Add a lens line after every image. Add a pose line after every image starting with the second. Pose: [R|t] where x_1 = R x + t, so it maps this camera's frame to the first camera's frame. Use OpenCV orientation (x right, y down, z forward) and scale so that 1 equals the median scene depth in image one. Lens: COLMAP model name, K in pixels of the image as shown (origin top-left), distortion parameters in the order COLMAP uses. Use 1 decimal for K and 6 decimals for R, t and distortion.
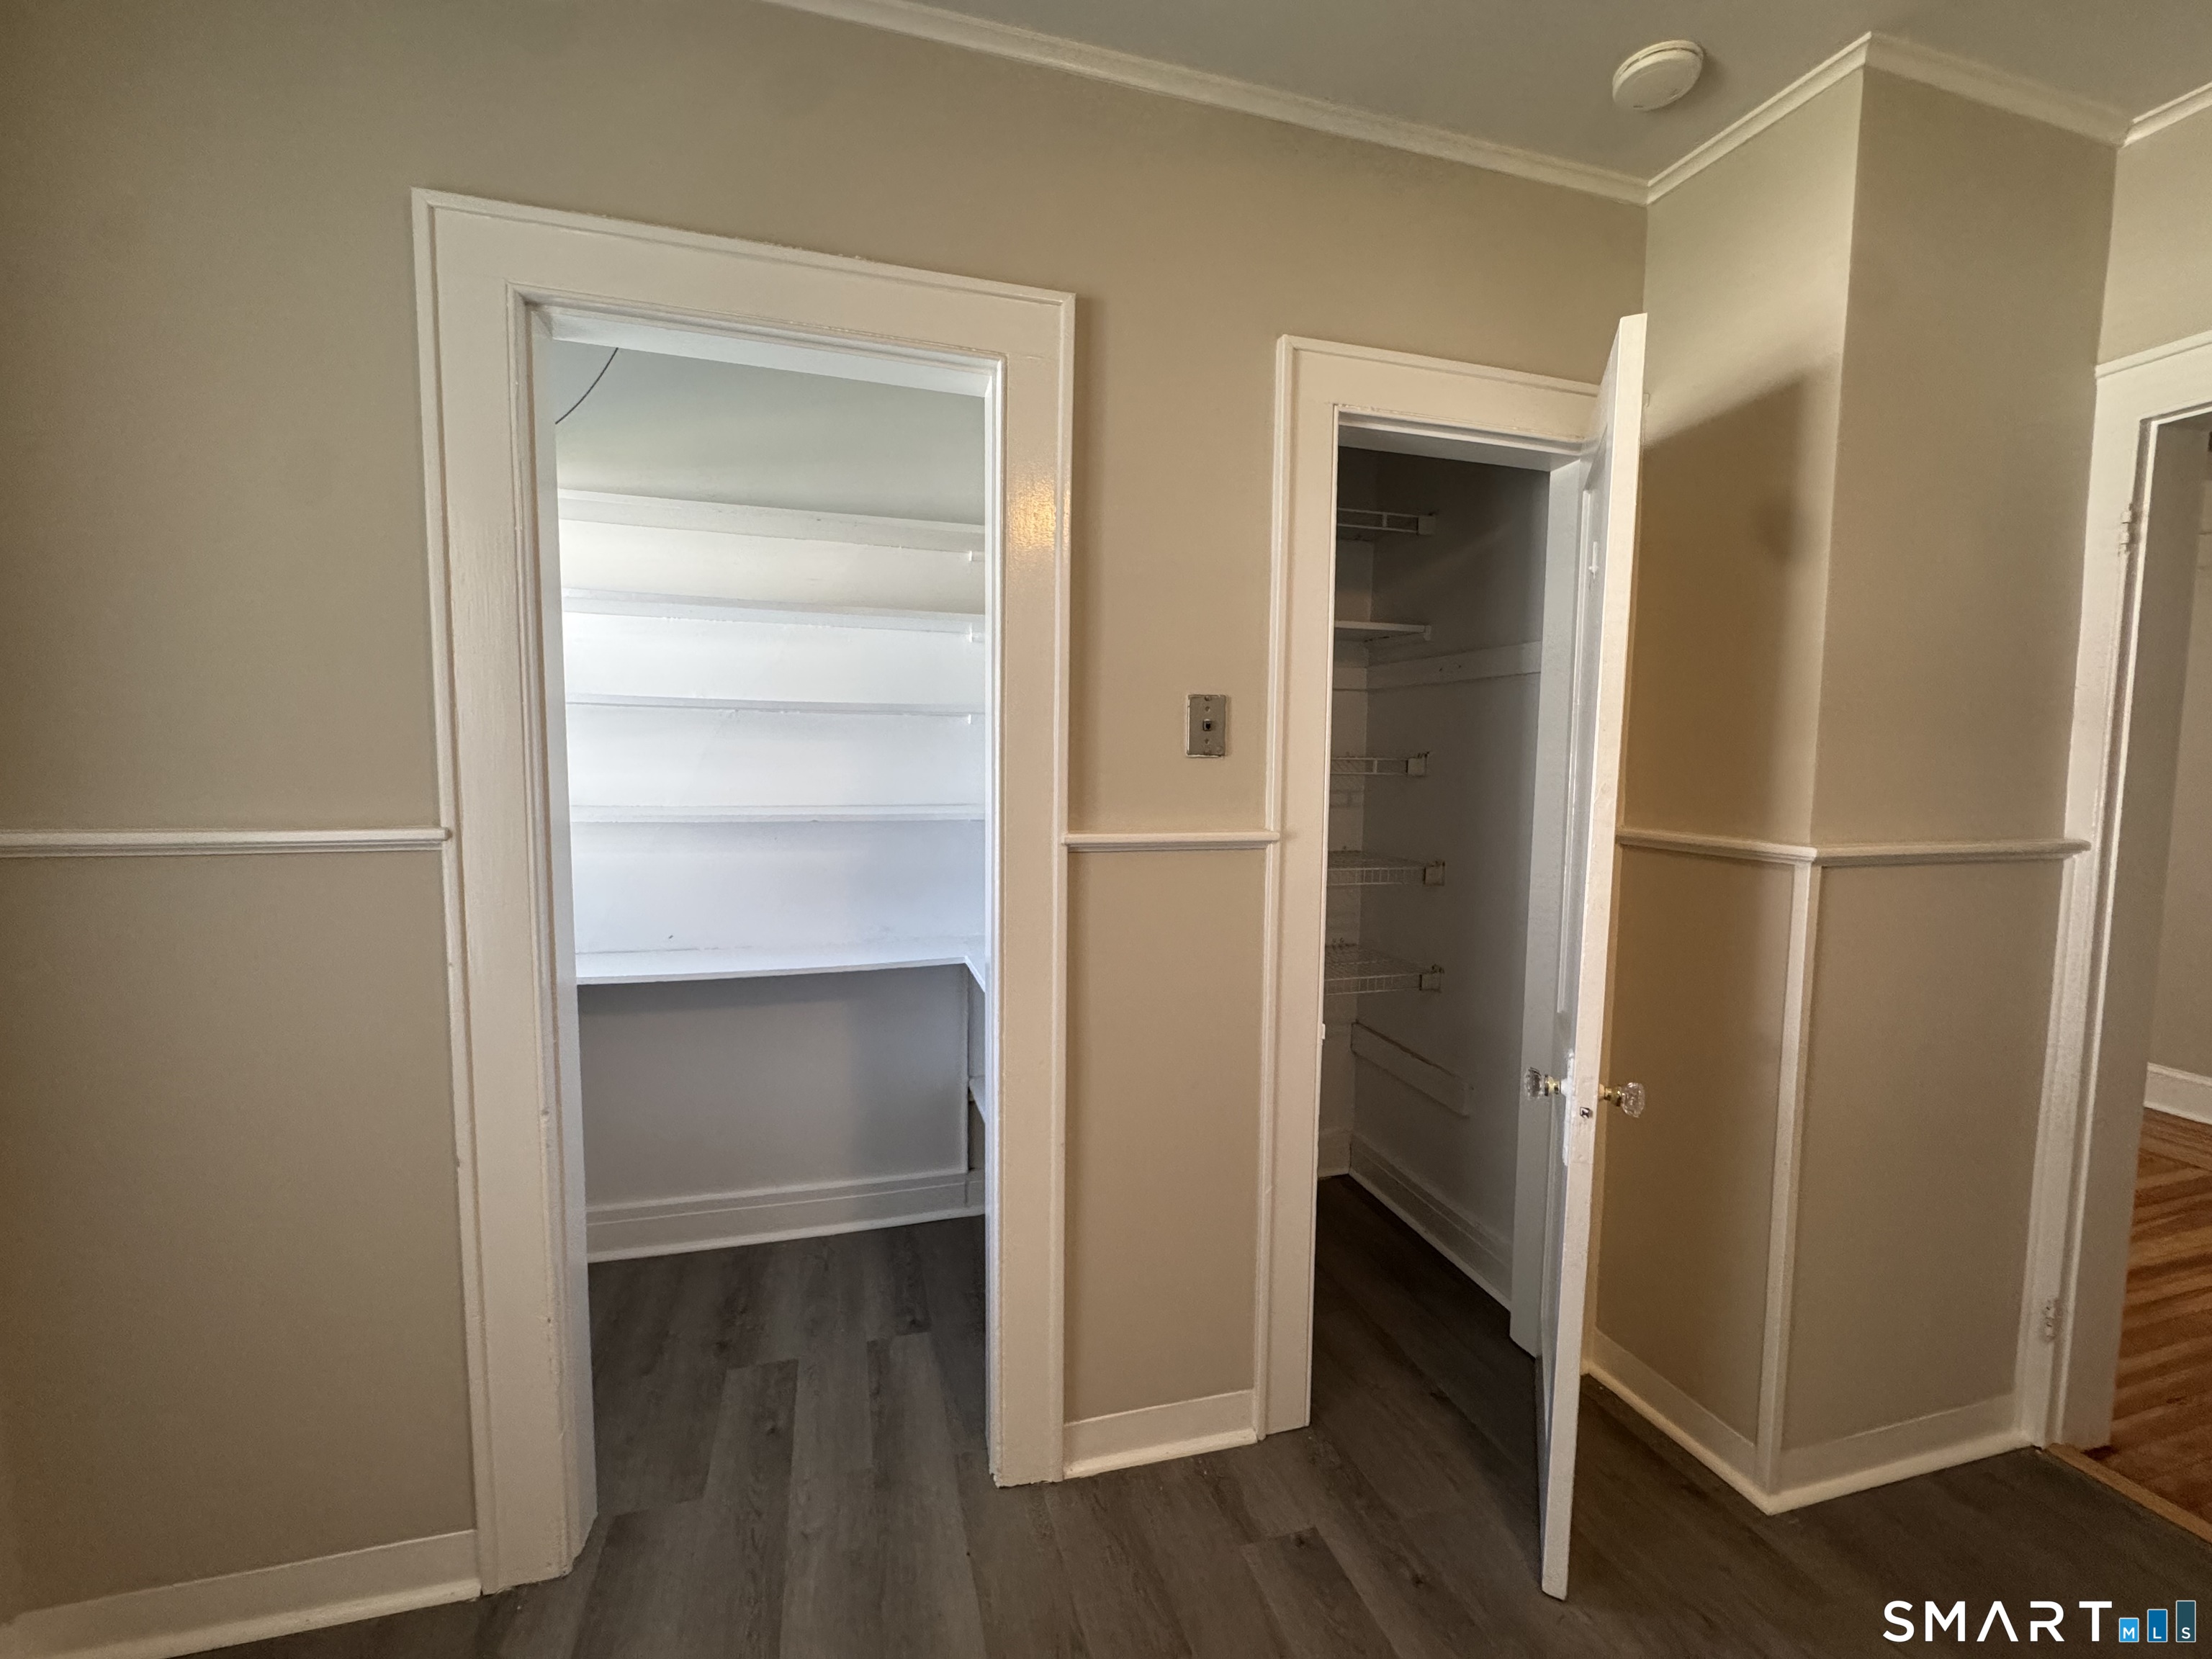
lens RADIAL K [[895.6, 0, 1105.7], [0, 895.6, 835.1], [0, 0, 1]] dist [-0.003085, 0.000682]
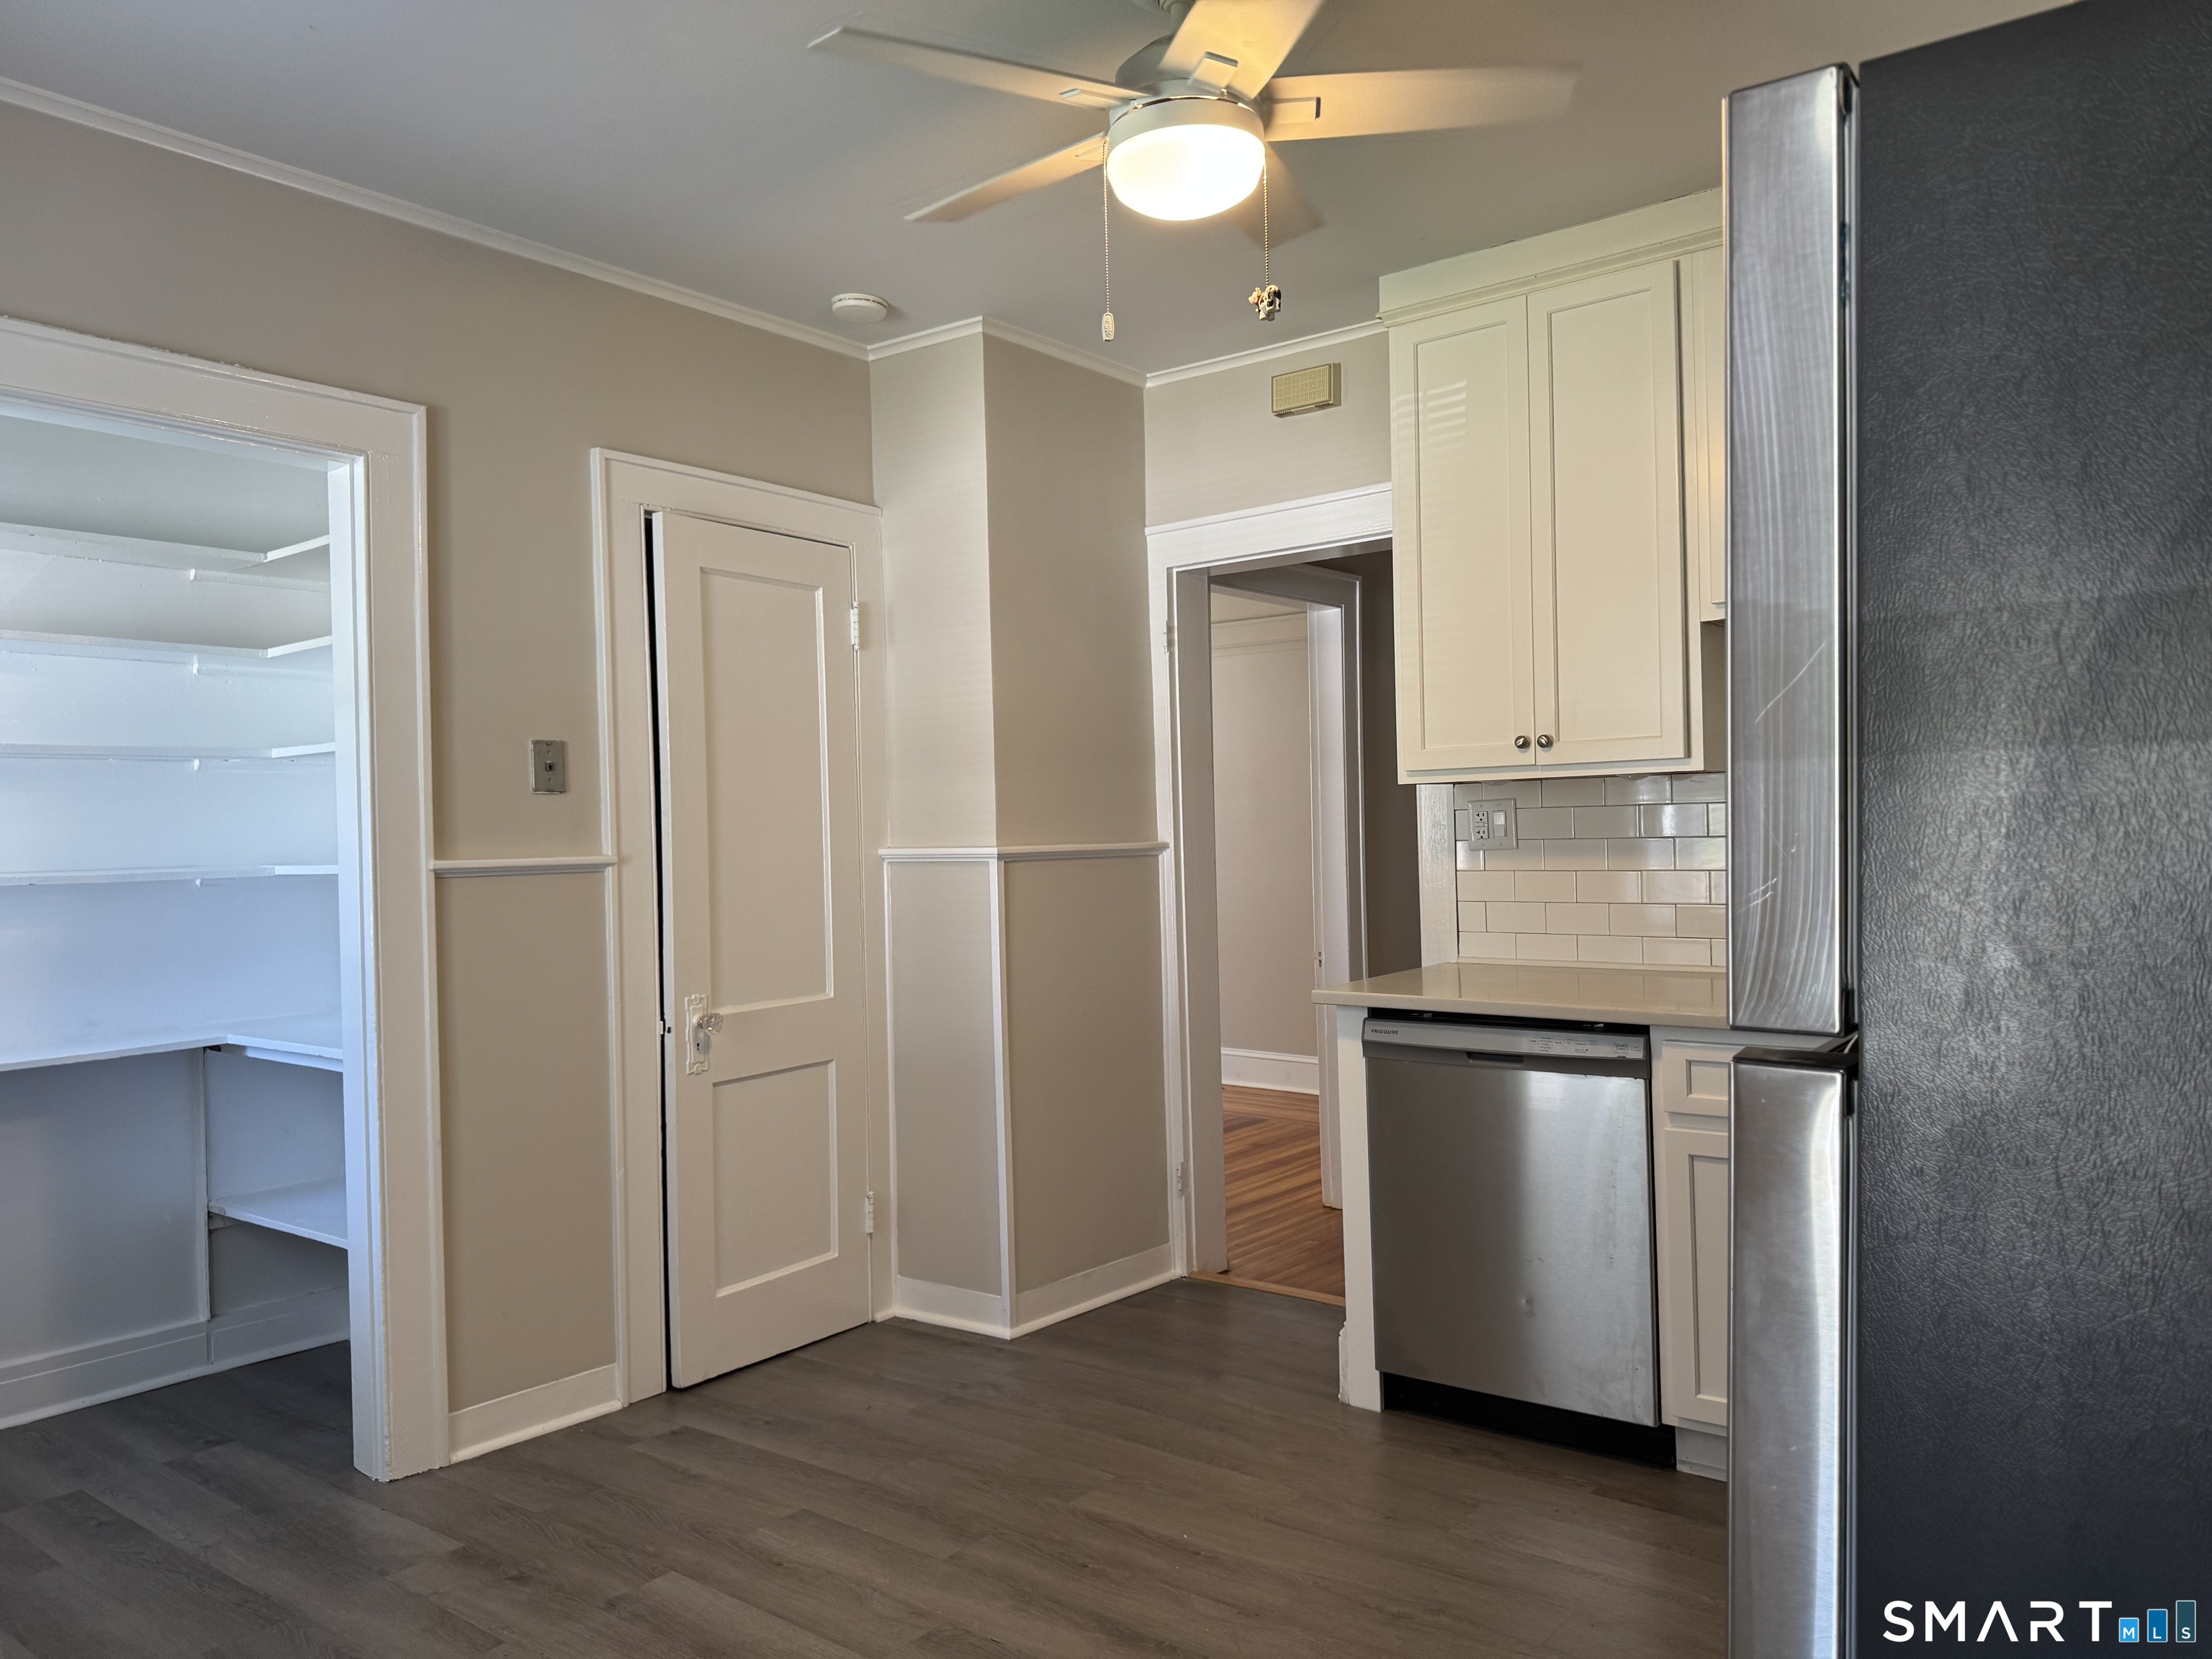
lens RADIAL K [[1578.1, 0, 1127.1], [0, 1578.1, 839.0], [0, 0, 1]] dist [0.009260, -0.028432]
pose [[0.818132, -0.029911, 0.574252, -0.451288], [0.079311, 0.994971, -0.061169, 0.155631], [-0.569535, 0.095589, 0.816390, -1.088588]]
